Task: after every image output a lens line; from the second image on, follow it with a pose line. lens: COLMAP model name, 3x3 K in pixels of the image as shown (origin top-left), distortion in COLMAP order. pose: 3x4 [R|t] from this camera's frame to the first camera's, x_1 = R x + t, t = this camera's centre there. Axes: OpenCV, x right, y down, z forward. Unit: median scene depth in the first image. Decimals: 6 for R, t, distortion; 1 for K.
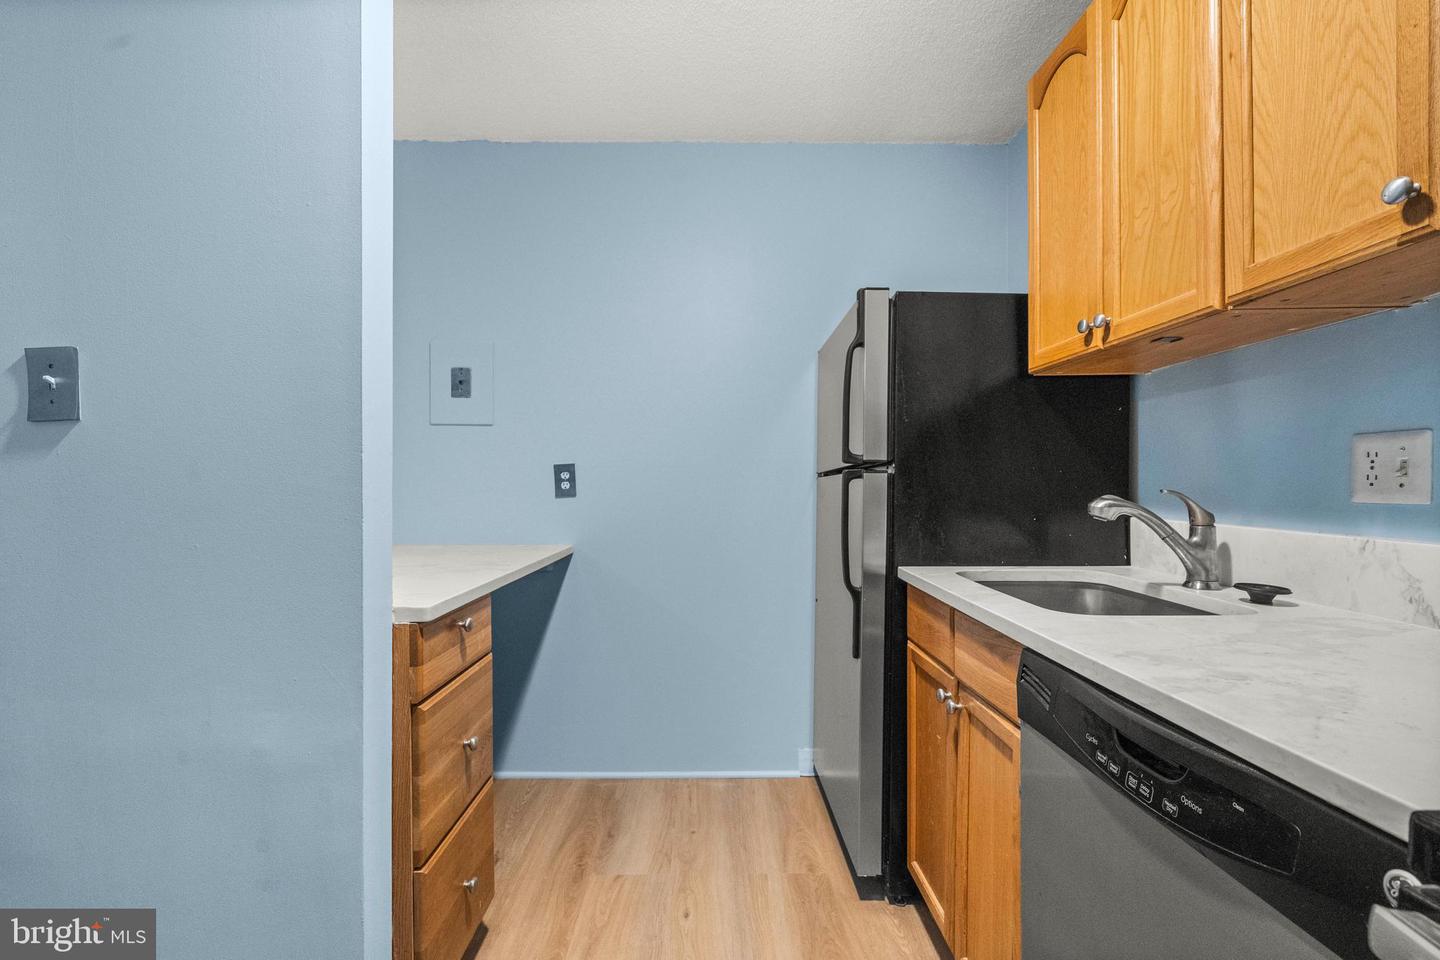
lens RADIAL K [[619.4, 0, 713.3], [0, 619.4, 494.1], [0, 0, 1]] dist [0.001565, -0.000481]
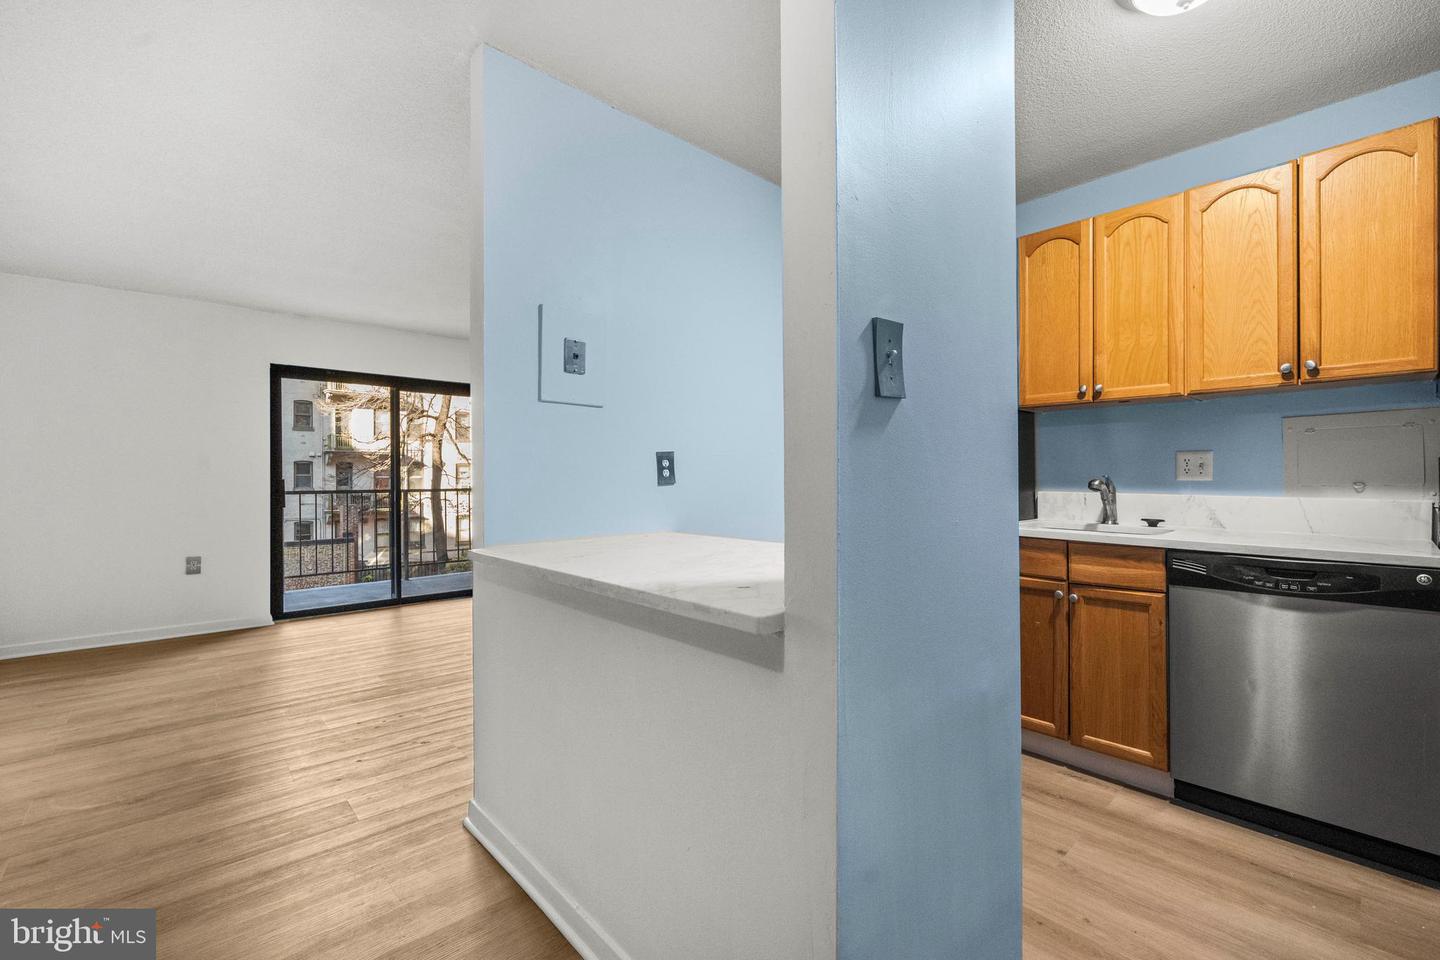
lens RADIAL K [[619.4, 0, 714.7], [0, 619.4, 479.9], [0, 0, 1]] dist [0.001565, -0.000481]
pose [[0.737950, -0.002091, 0.674852, -1.382003], [0.010225, 0.999915, -0.008083, 0.009480], [-0.674778, 0.012865, 0.737909, 0.340569]]
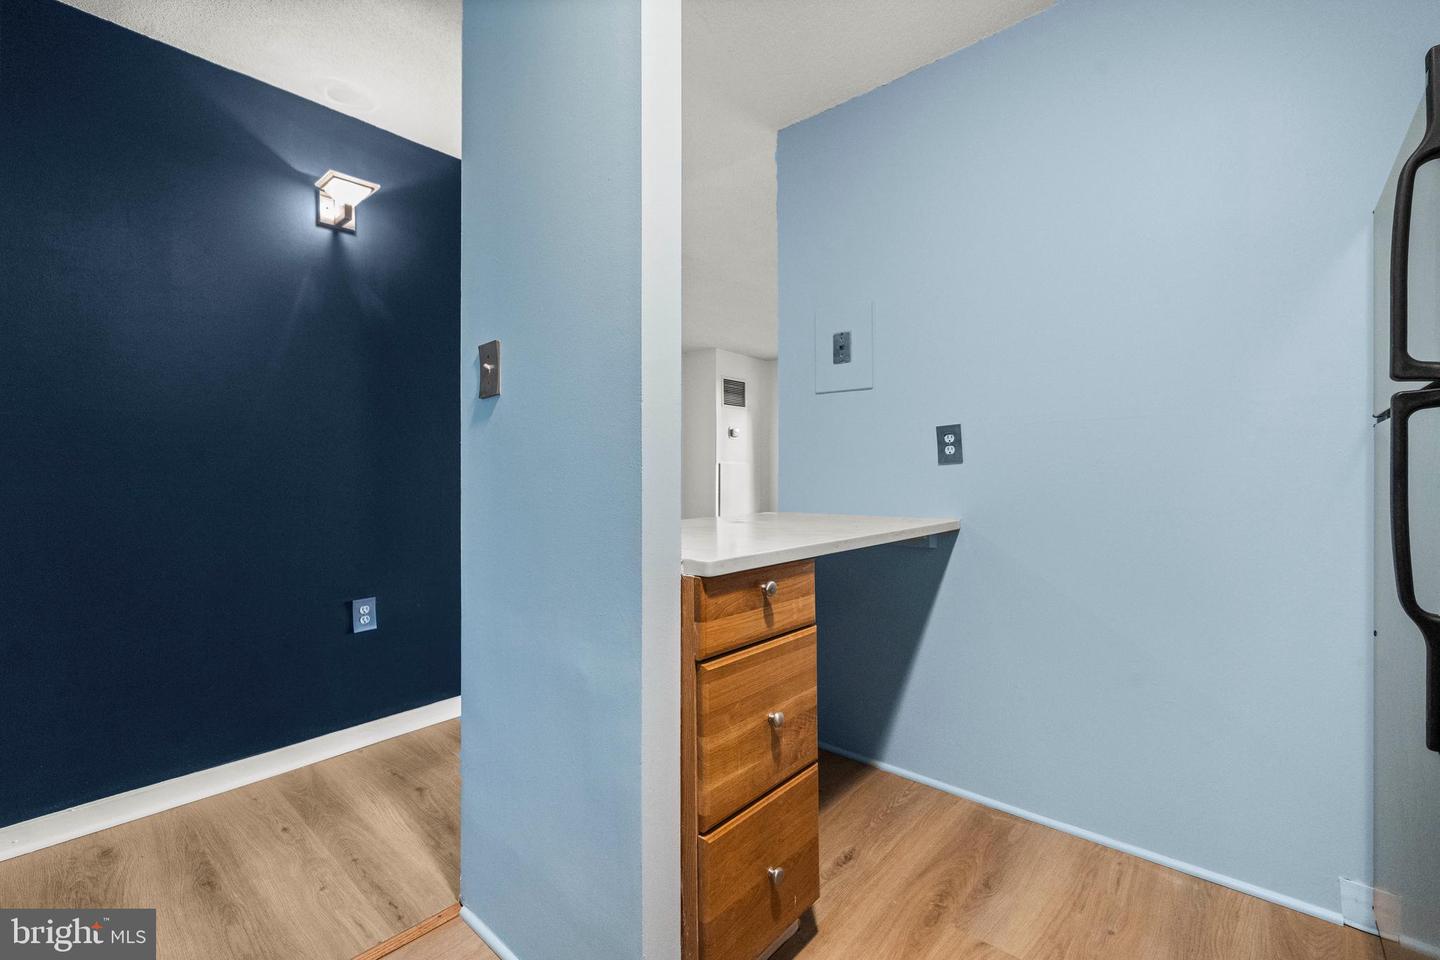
lens RADIAL K [[619.4, 0, 710.7], [0, 619.4, 463.9], [0, 0, 1]] dist [0.001565, -0.000481]
pose [[0.745229, -0.013162, -0.666679, 0.141964], [-0.001596, 0.999767, -0.021522, 0.039409], [0.666807, 0.017103, 0.745034, 0.219526]]
